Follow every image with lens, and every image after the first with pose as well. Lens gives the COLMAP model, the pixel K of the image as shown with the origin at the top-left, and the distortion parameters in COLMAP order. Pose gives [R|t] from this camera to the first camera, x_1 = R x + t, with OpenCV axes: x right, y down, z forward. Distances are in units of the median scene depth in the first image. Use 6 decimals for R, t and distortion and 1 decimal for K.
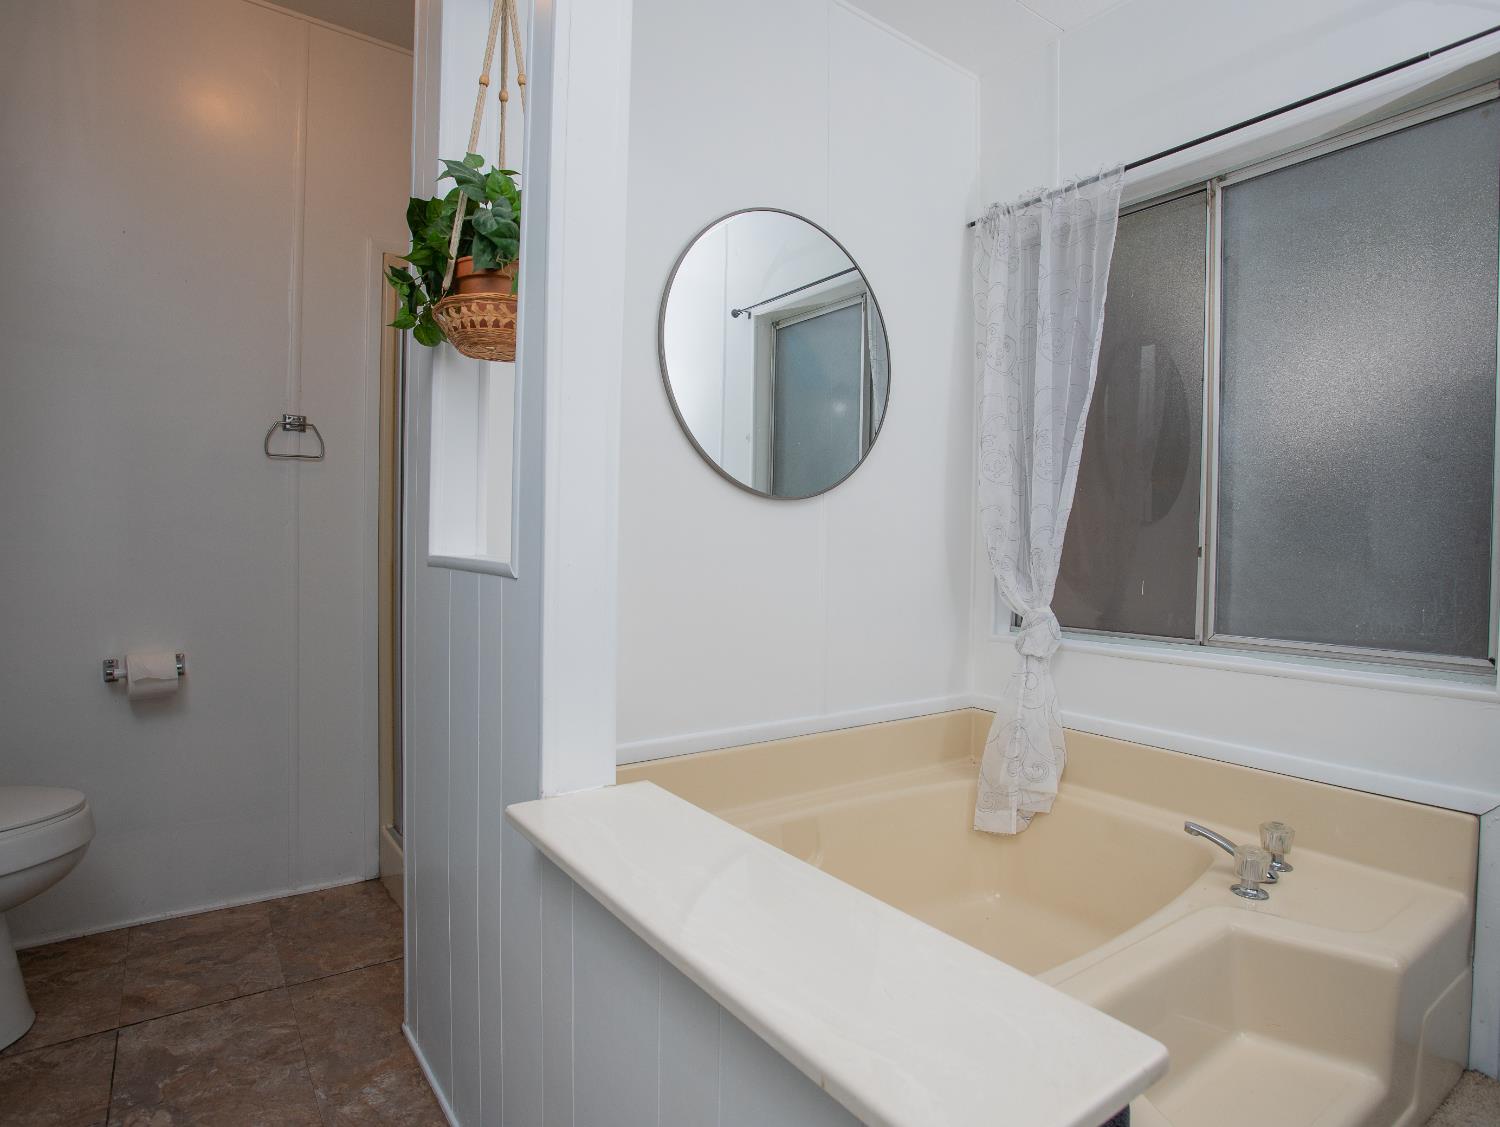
lens RADIAL K [[817.0, 0, 745.1], [0, 817.0, 559.1], [0, 0, 1]] dist [-0.047874, 0.022830]
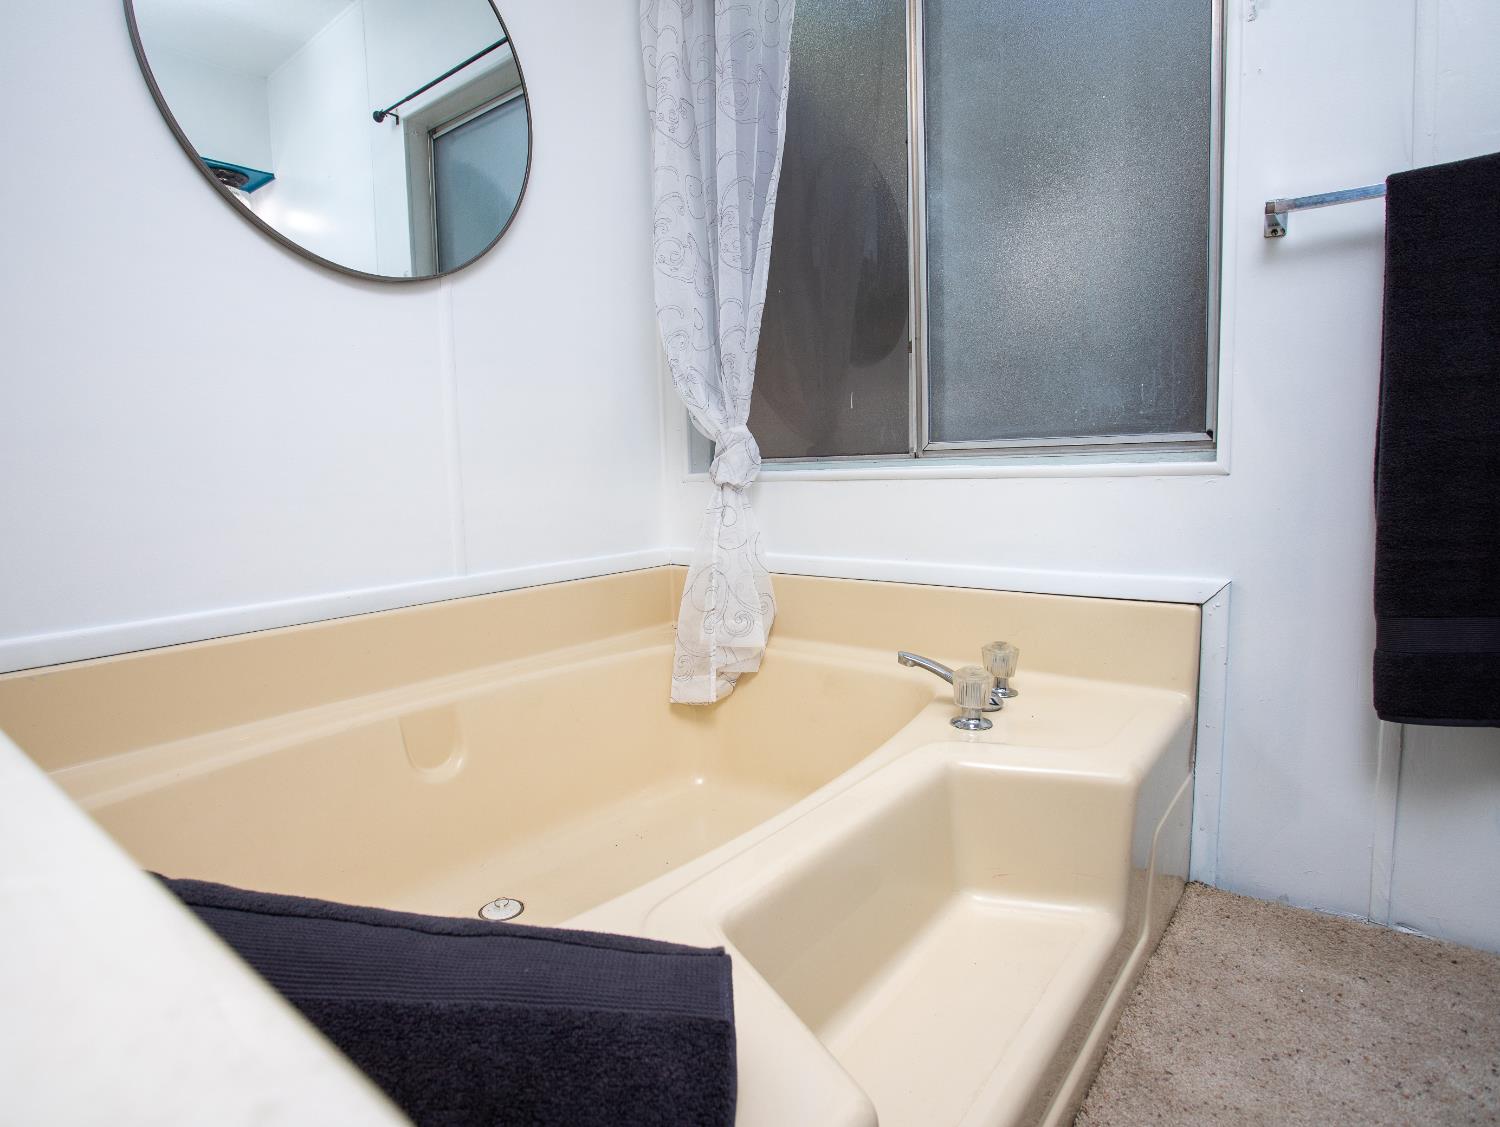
lens RADIAL K [[817.0, 0, 733.6], [0, 817.0, 556.5], [0, 0, 1]] dist [-0.047874, 0.022830]
pose [[0.964145, -0.071945, 0.255437, 0.147332], [0.052218, 0.995164, 0.083195, 0.124113], [-0.260187, -0.066874, 0.963240, 0.206803]]
